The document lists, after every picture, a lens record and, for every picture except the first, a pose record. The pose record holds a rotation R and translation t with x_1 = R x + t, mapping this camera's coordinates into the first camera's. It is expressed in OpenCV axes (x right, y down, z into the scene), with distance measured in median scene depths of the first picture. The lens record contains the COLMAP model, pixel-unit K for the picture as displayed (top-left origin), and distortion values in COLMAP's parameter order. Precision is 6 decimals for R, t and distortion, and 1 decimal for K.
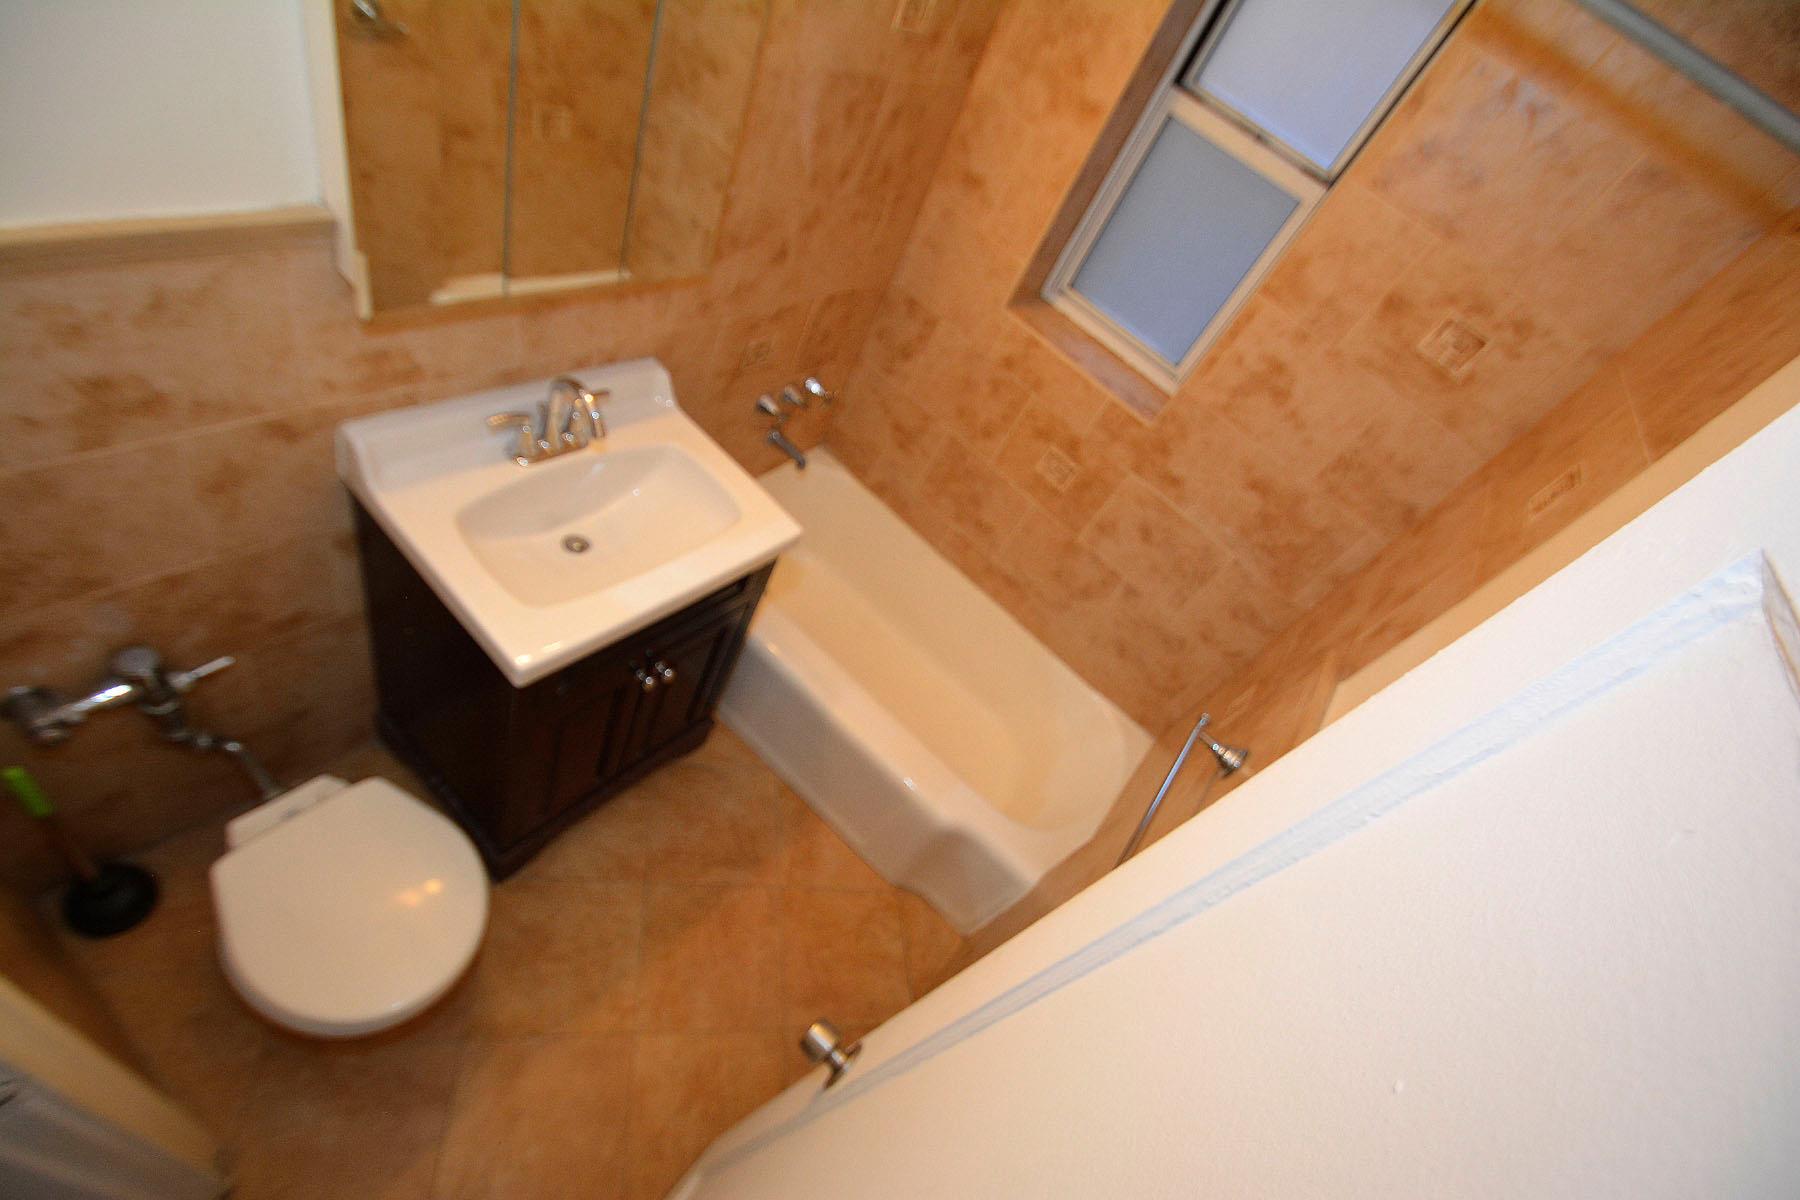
lens RADIAL K [[766.1, 0, 900.2], [0, 766.1, 613.6], [0, 0, 1]] dist [0.003628, -0.012658]
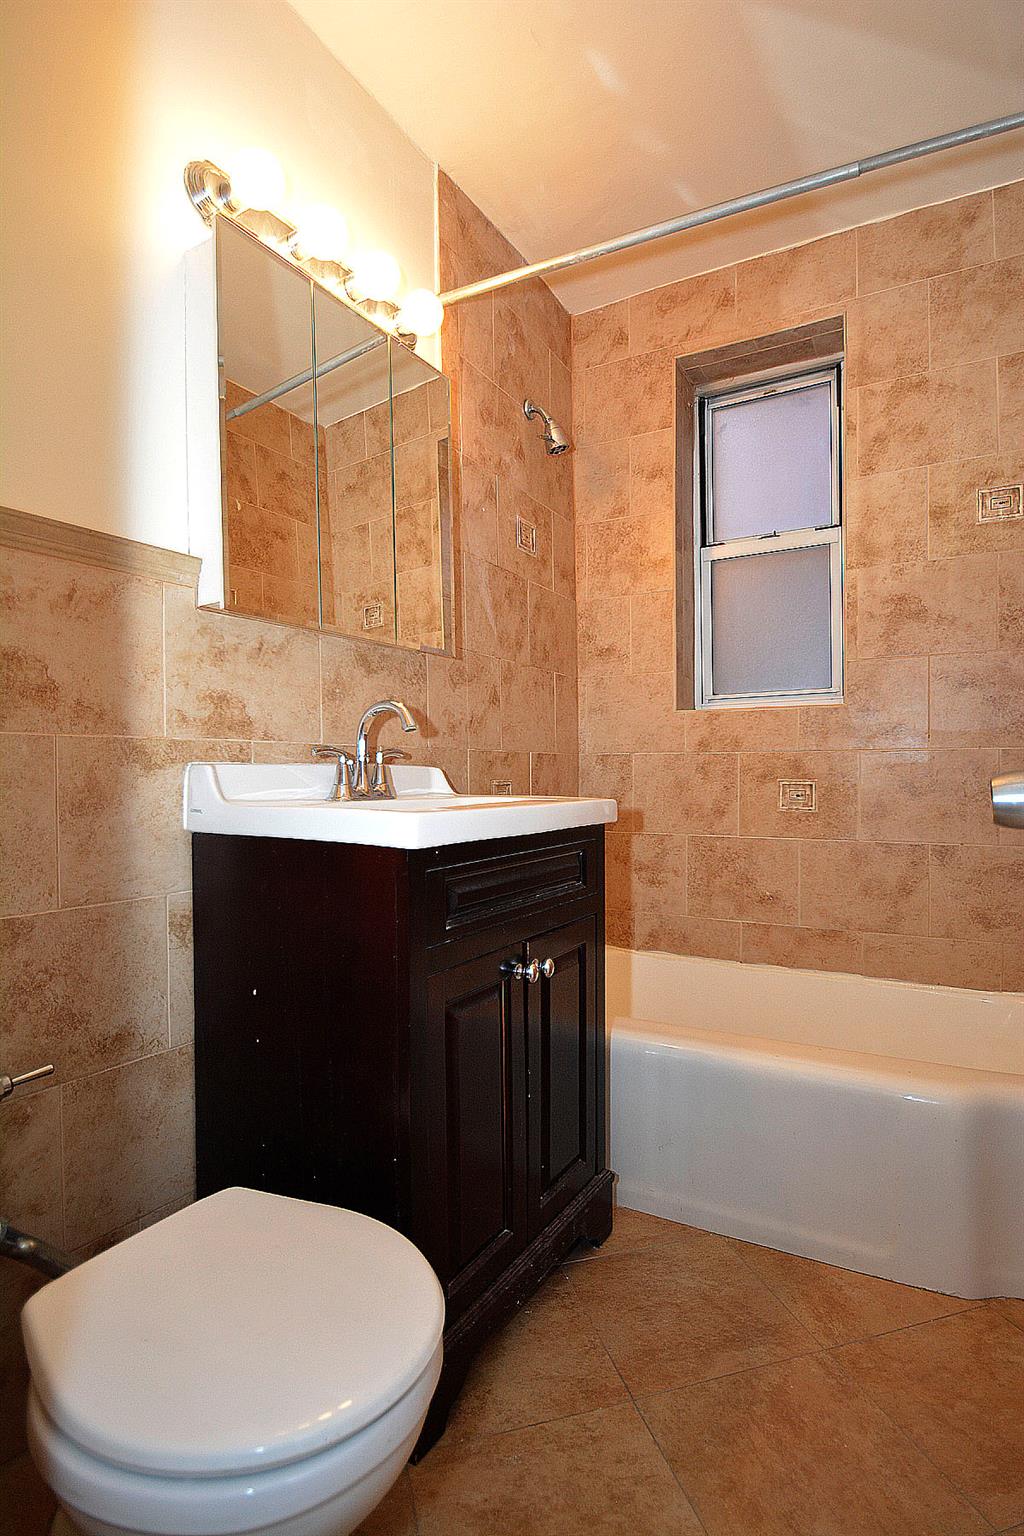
lens RADIAL K [[759.8, 0, 561.0], [0, 759.8, 769.1], [0, 0, 1]] dist [0.000301, -0.000420]
pose [[0.903005, -0.396628, 0.165134, -0.284421], [0.396247, 0.620311, -0.676907, 0.425290], [0.166045, 0.676684, 0.717306, 0.218822]]
